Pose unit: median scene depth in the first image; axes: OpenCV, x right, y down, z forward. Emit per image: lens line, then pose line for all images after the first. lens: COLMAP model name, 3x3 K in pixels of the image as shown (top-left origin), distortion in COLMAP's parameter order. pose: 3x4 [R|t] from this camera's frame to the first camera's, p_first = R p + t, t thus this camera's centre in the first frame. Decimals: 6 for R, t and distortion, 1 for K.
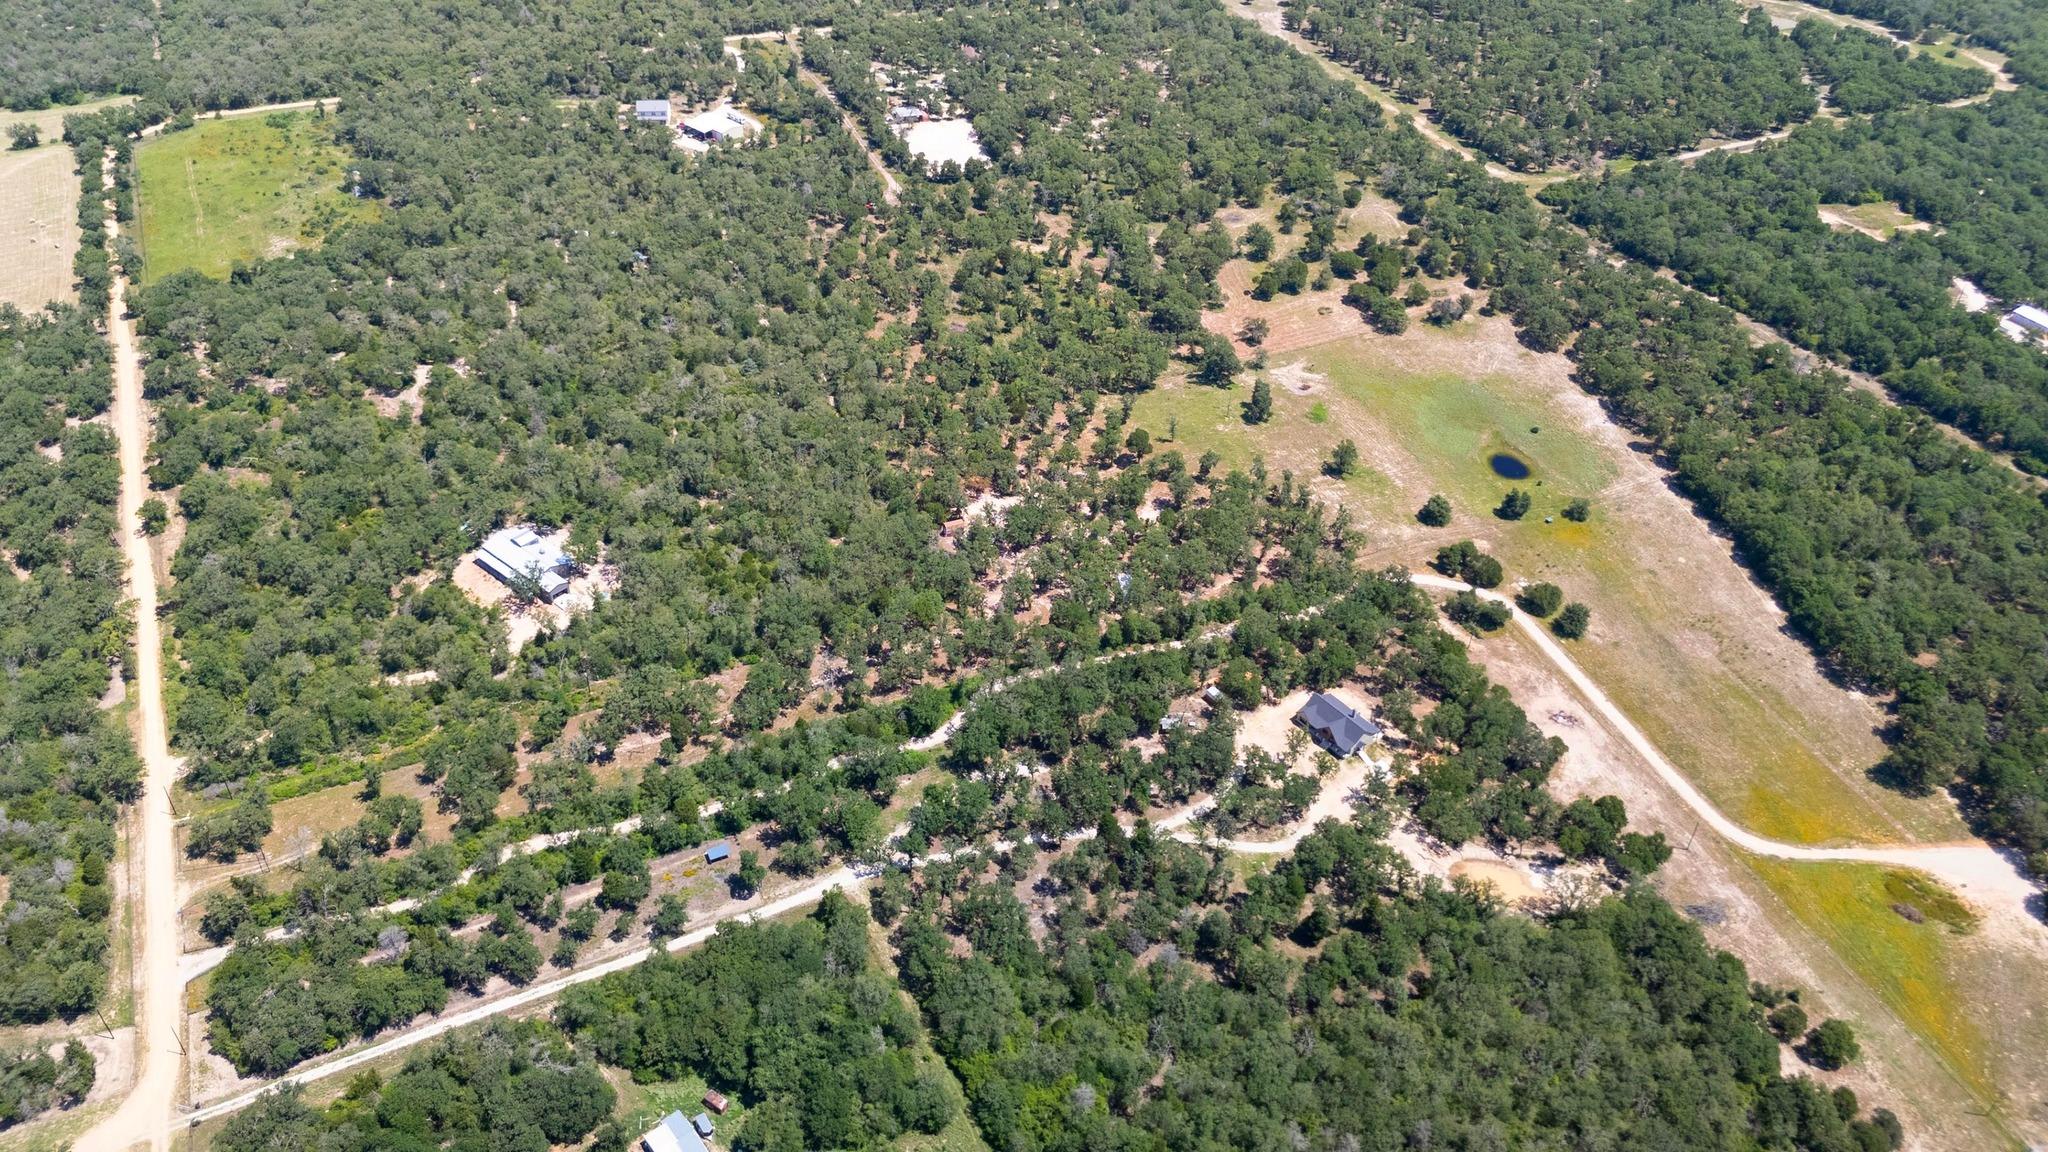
lens RADIAL K [[1512.3, 0, 1032.9], [0, 1512.3, 575.6], [0, 0, 1]] dist [0.027691, -0.001448]
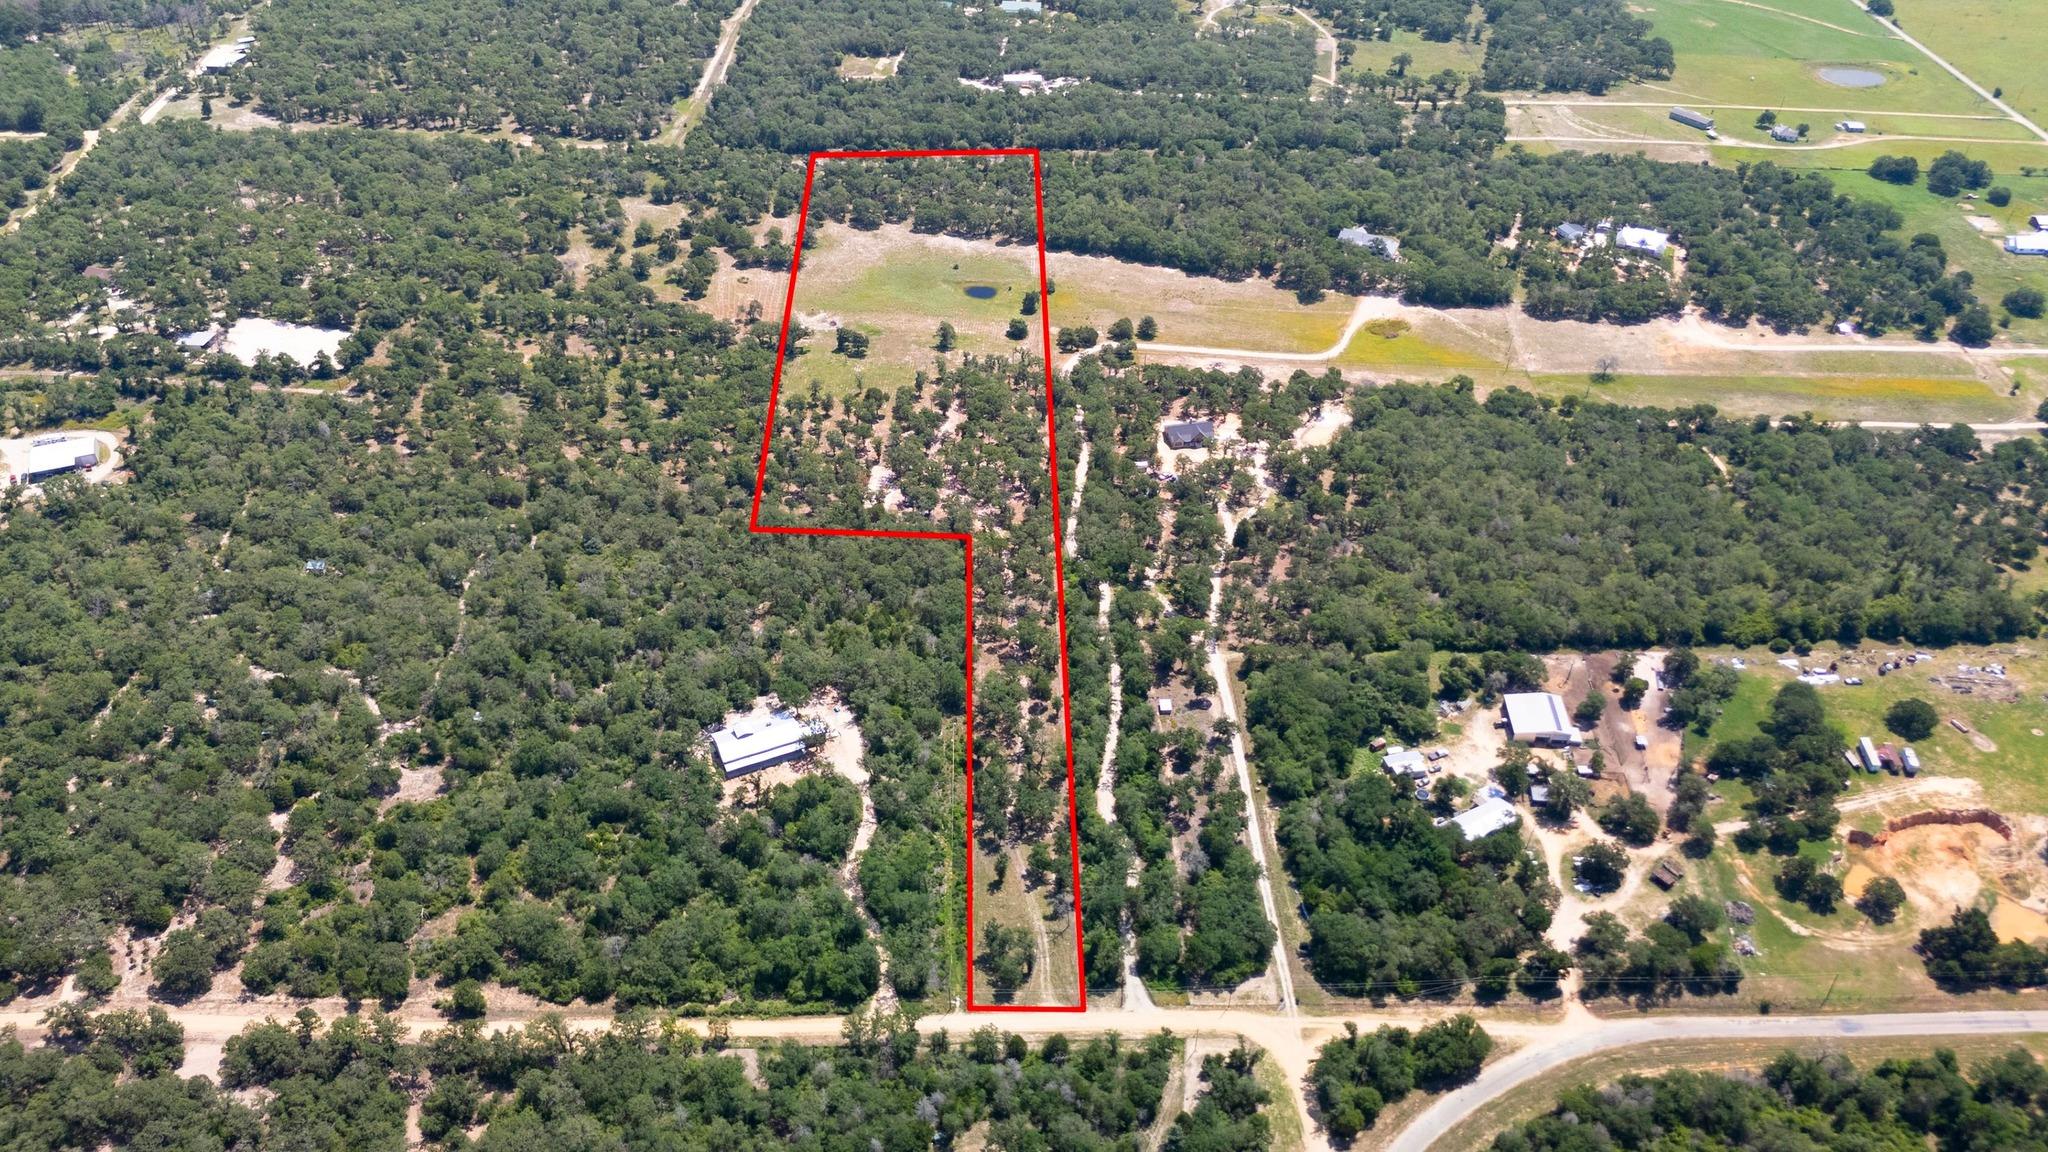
lens RADIAL K [[1512.3, 0, 1032.9], [0, 1512.3, 575.6], [0, 0, 1]] dist [0.027691, -0.001448]
pose [[0.410580, -0.583065, 0.701041, -0.938663], [0.551306, 0.771127, 0.318472, -0.335759], [-0.726282, 0.255730, 0.638057, 0.148308]]
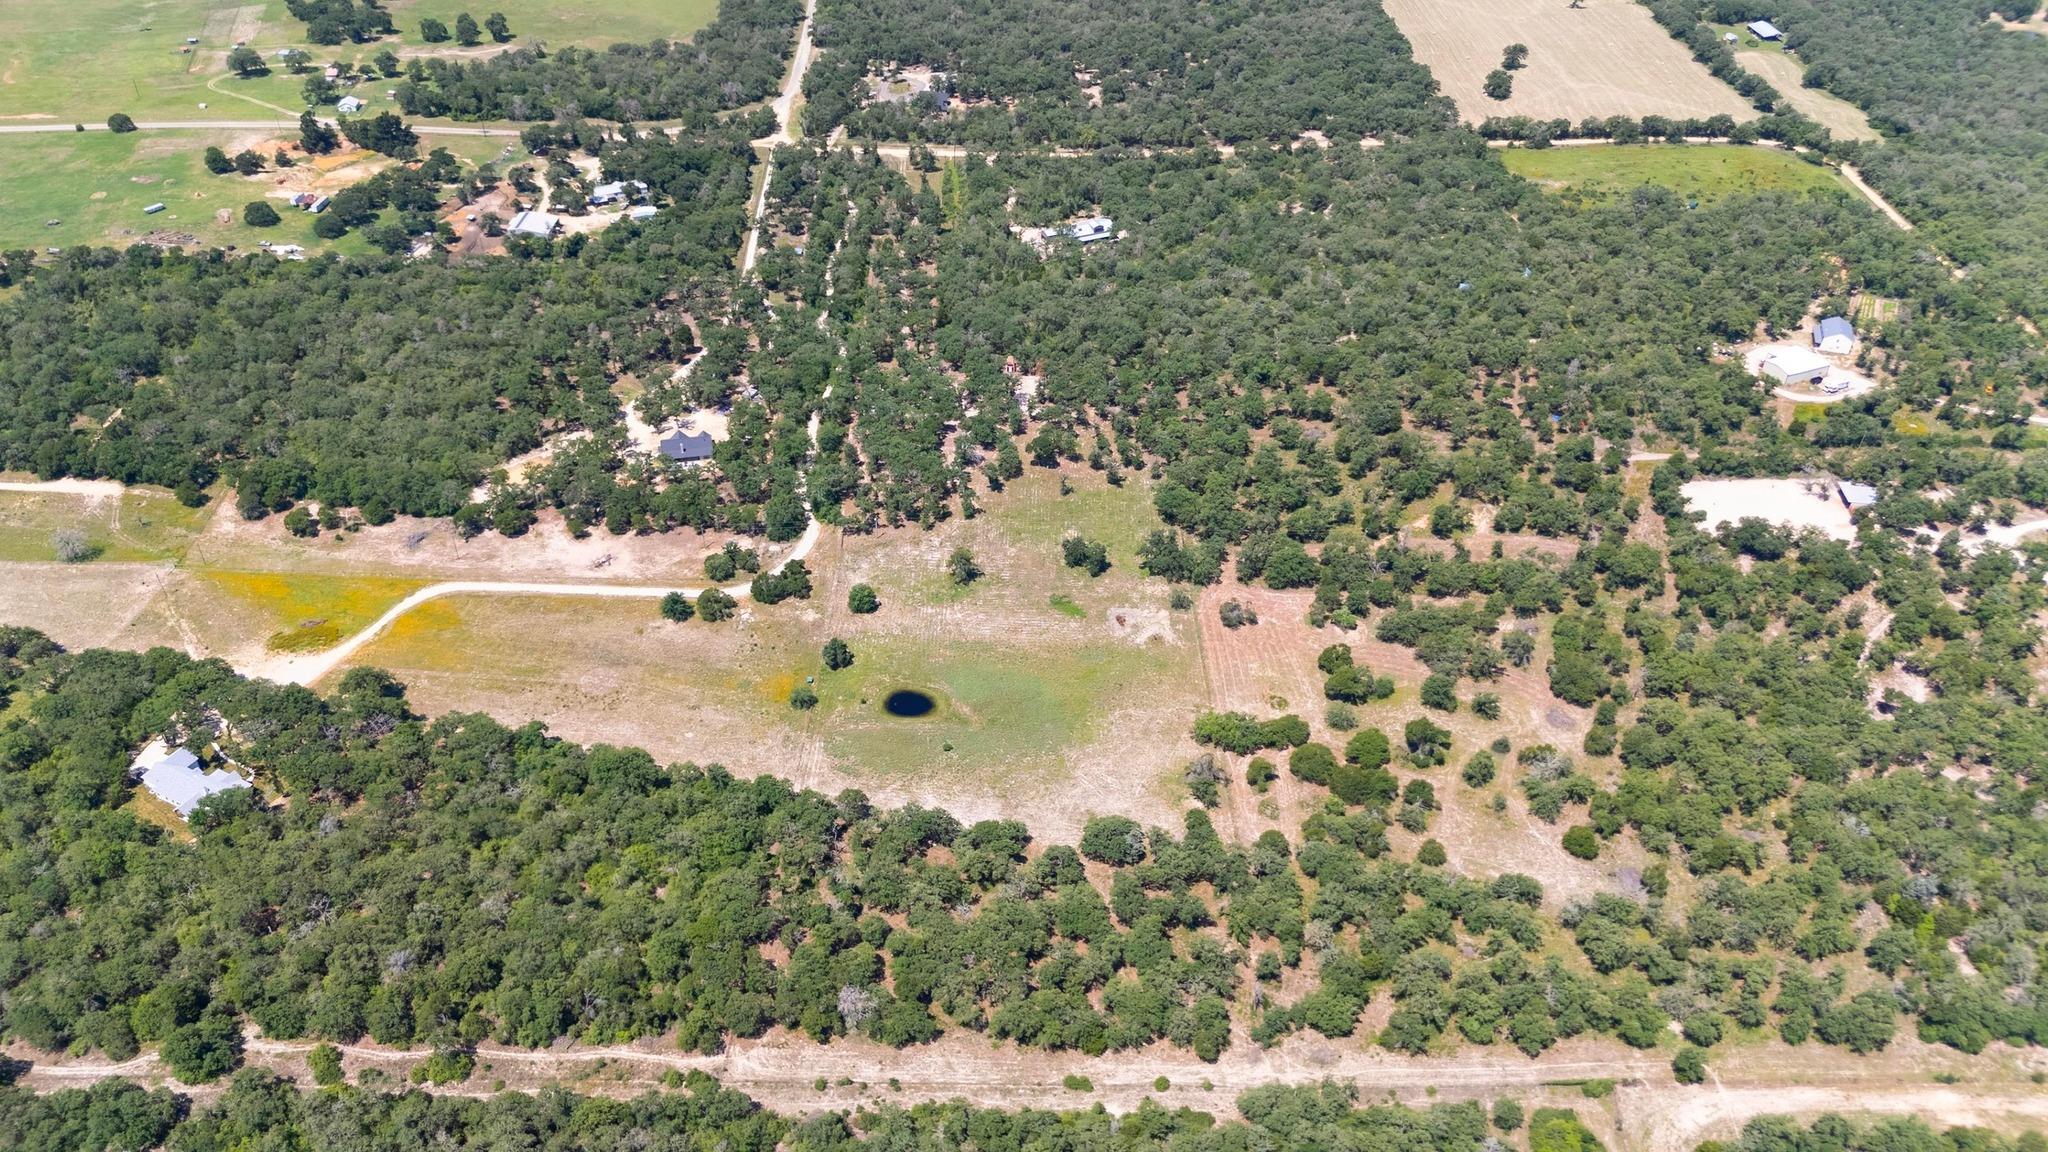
lens RADIAL K [[1512.3, 0, 1032.9], [0, 1512.3, 575.6], [0, 0, 1]] dist [0.027691, -0.001448]
pose [[-0.412942, 0.538913, -0.734201, 1.041577], [-0.586804, 0.459082, 0.667012, -0.866310], [0.696520, 0.706270, 0.126662, 1.020046]]
